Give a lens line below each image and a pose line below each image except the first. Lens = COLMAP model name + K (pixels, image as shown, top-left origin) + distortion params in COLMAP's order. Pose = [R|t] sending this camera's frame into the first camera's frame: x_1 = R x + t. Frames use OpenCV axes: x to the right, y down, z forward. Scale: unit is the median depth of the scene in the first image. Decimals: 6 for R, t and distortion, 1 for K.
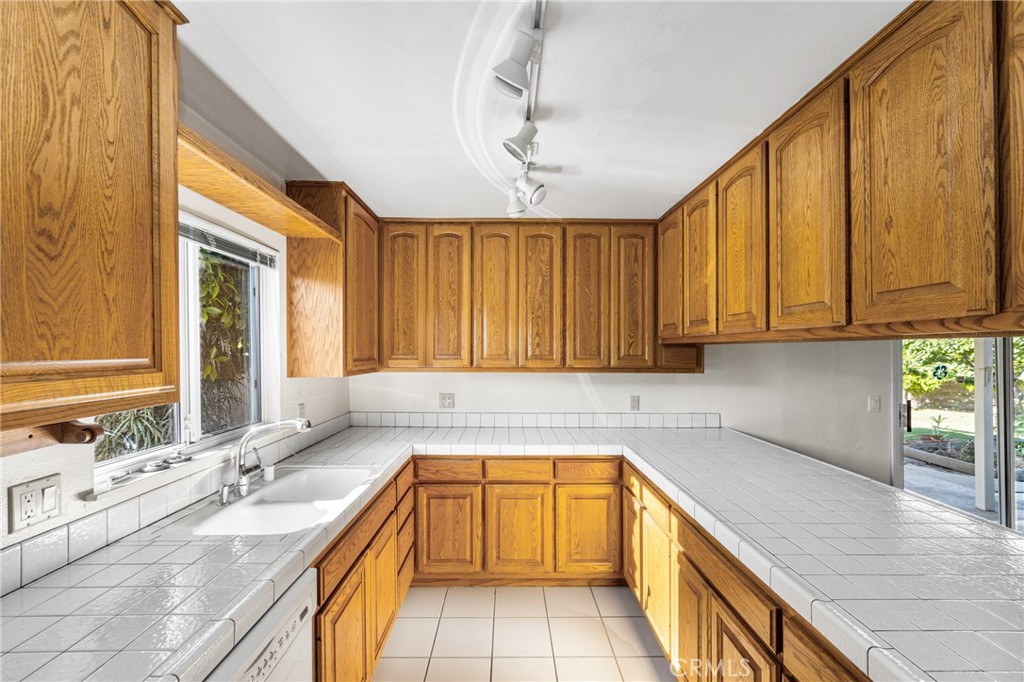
lens RADIAL K [[410.2, 0, 511.0], [0, 410.2, 349.0], [0, 0, 1]] dist [-0.000804, 0.000506]
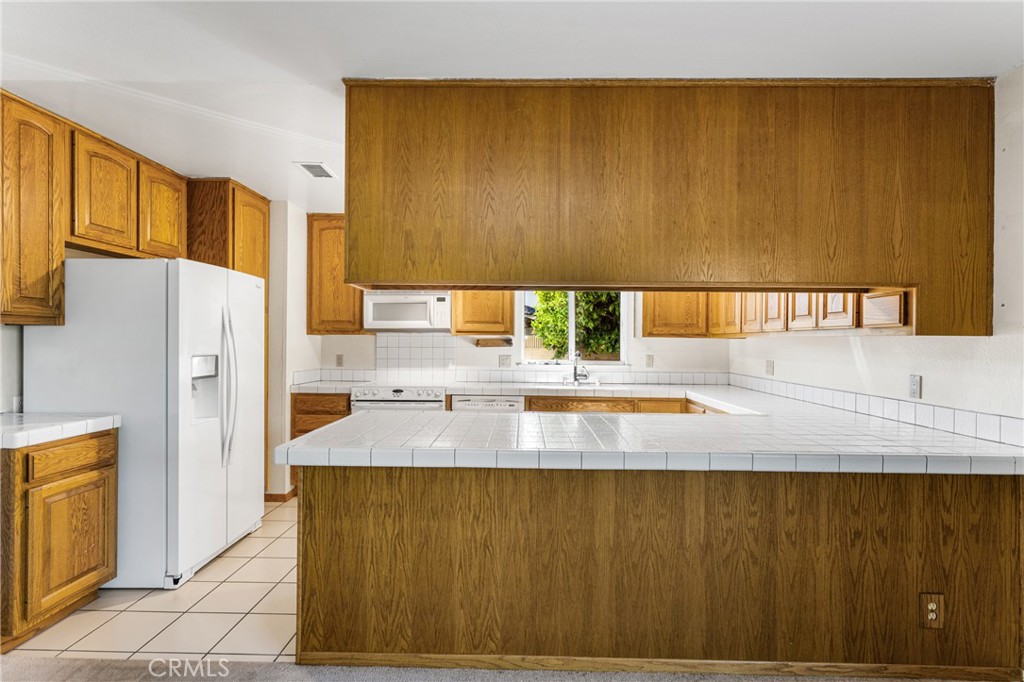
lens RADIAL K [[504.4, 0, 509.6], [0, 504.4, 344.1], [0, 0, 1]] dist [0.006711, 0.000083]
pose [[-0.030864, 0.003061, -0.999519, 1.399747], [-0.005125, 0.999982, 0.003221, 0.082914], [0.999510, 0.005222, -0.030847, 0.487215]]
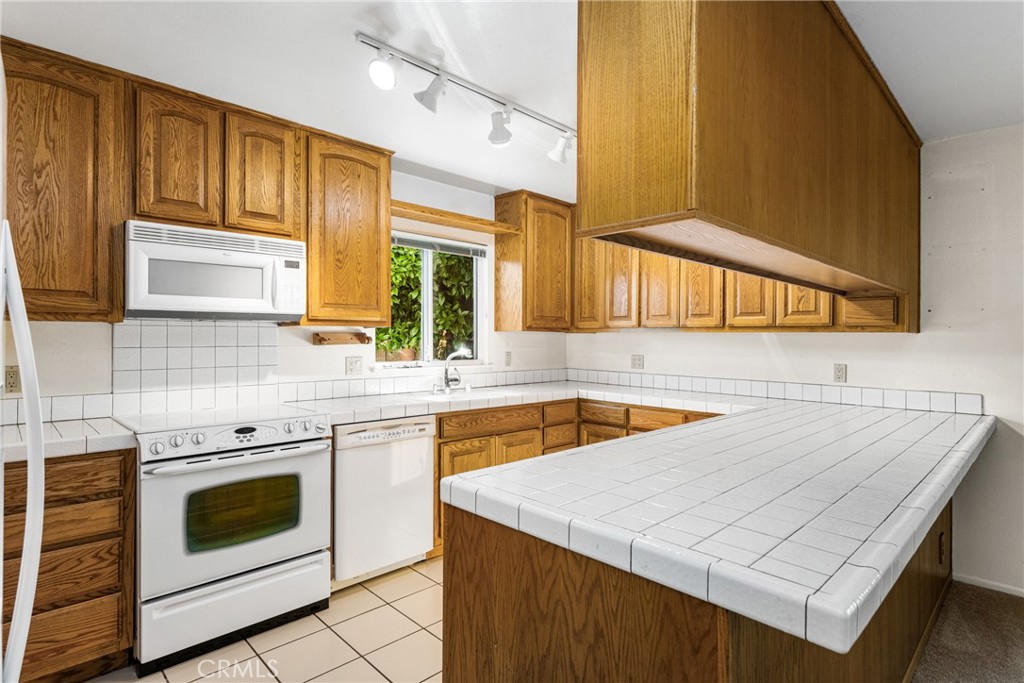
lens RADIAL K [[525.4, 0, 517.0], [0, 525.4, 337.5], [0, 0, 1]] dist [-0.000617, -0.000146]
pose [[0.697306, 0.001267, -0.716772, 0.749614], [-0.003552, 0.999992, -0.001687, 0.083641], [0.716764, 0.003722, 0.697306, -0.214187]]
